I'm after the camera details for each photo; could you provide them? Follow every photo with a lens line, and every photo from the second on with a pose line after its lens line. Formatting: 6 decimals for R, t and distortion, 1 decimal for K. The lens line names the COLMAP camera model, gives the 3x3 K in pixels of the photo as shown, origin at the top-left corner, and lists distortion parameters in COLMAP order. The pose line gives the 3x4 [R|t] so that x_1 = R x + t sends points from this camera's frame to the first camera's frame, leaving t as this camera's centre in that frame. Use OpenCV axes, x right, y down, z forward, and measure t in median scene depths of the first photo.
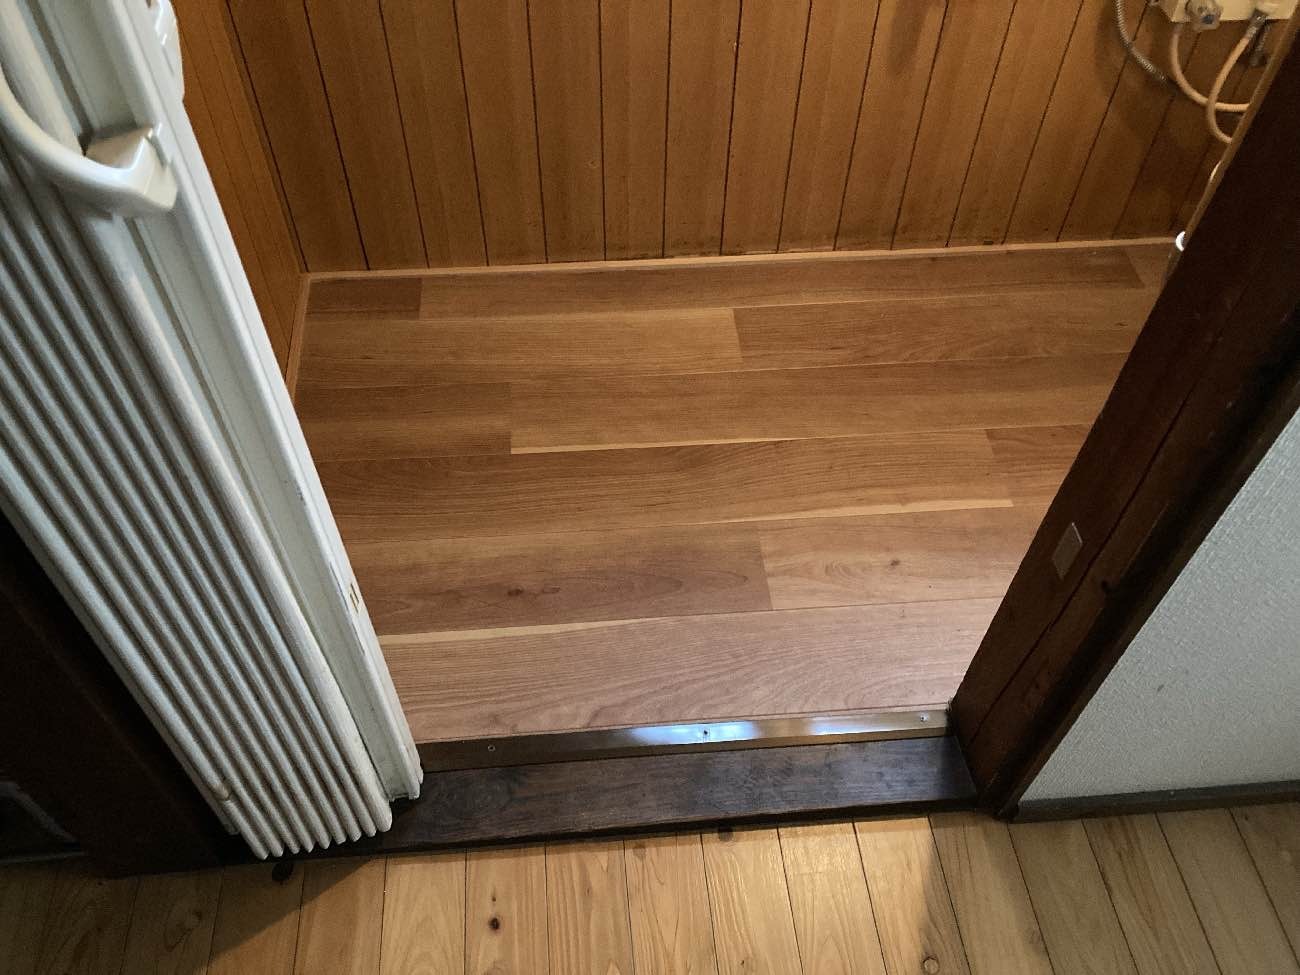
lens RADIAL K [[1061.6, 0, 650.0], [0, 1061.6, 487.5], [0, 0, 1]] dist [0.001818, -0.002048]
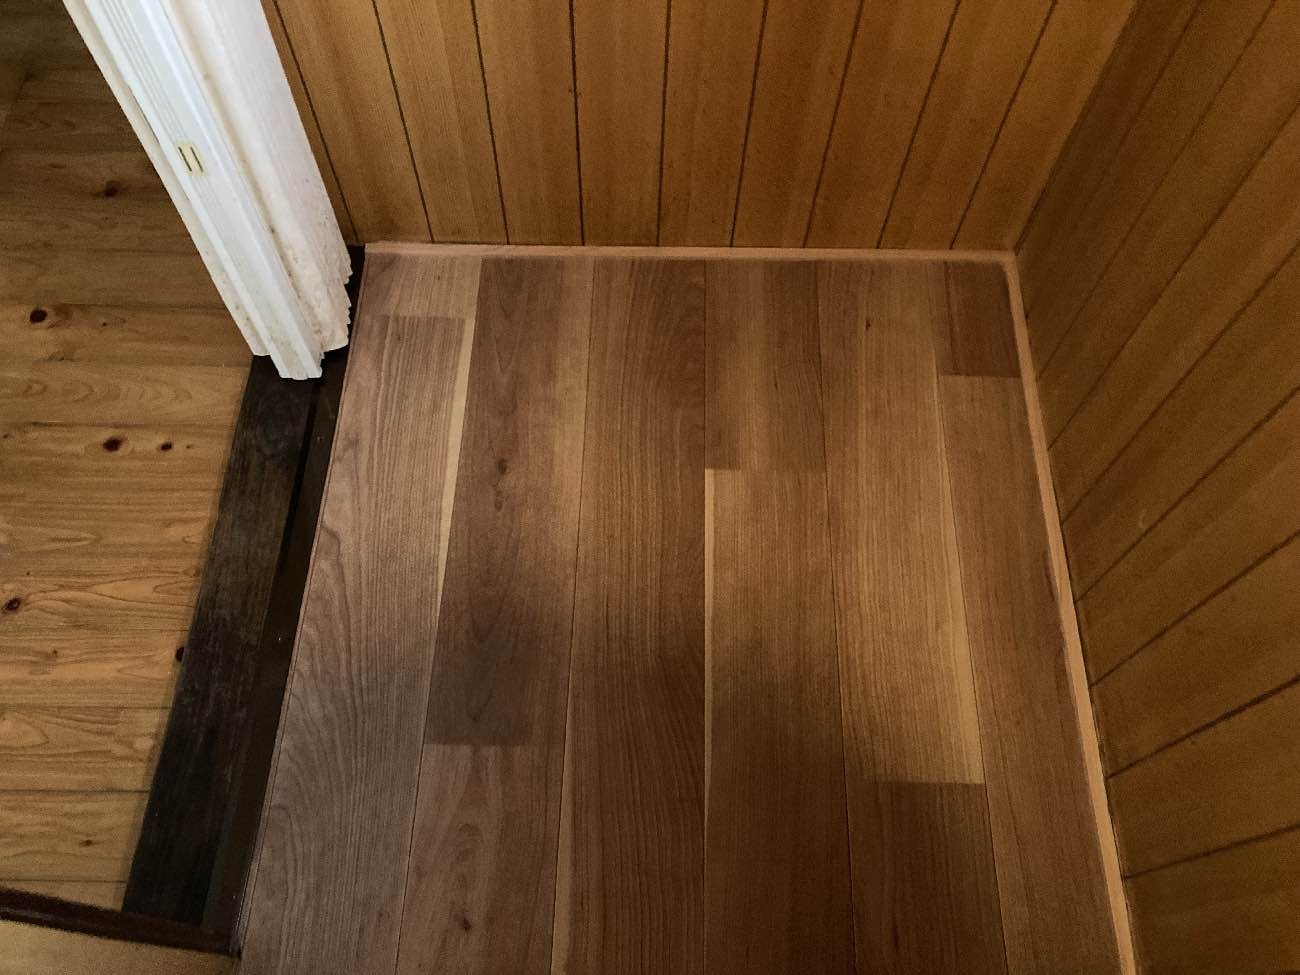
lens RADIAL K [[1061.6, 0, 650.0], [0, 1061.6, 487.5], [0, 0, 1]] dist [0.001818, -0.002048]
pose [[-0.102989, 0.875603, -0.471924, 0.303979], [-0.789833, 0.216401, 0.573876, -0.517779], [0.604613, 0.431844, 0.669294, 0.472216]]
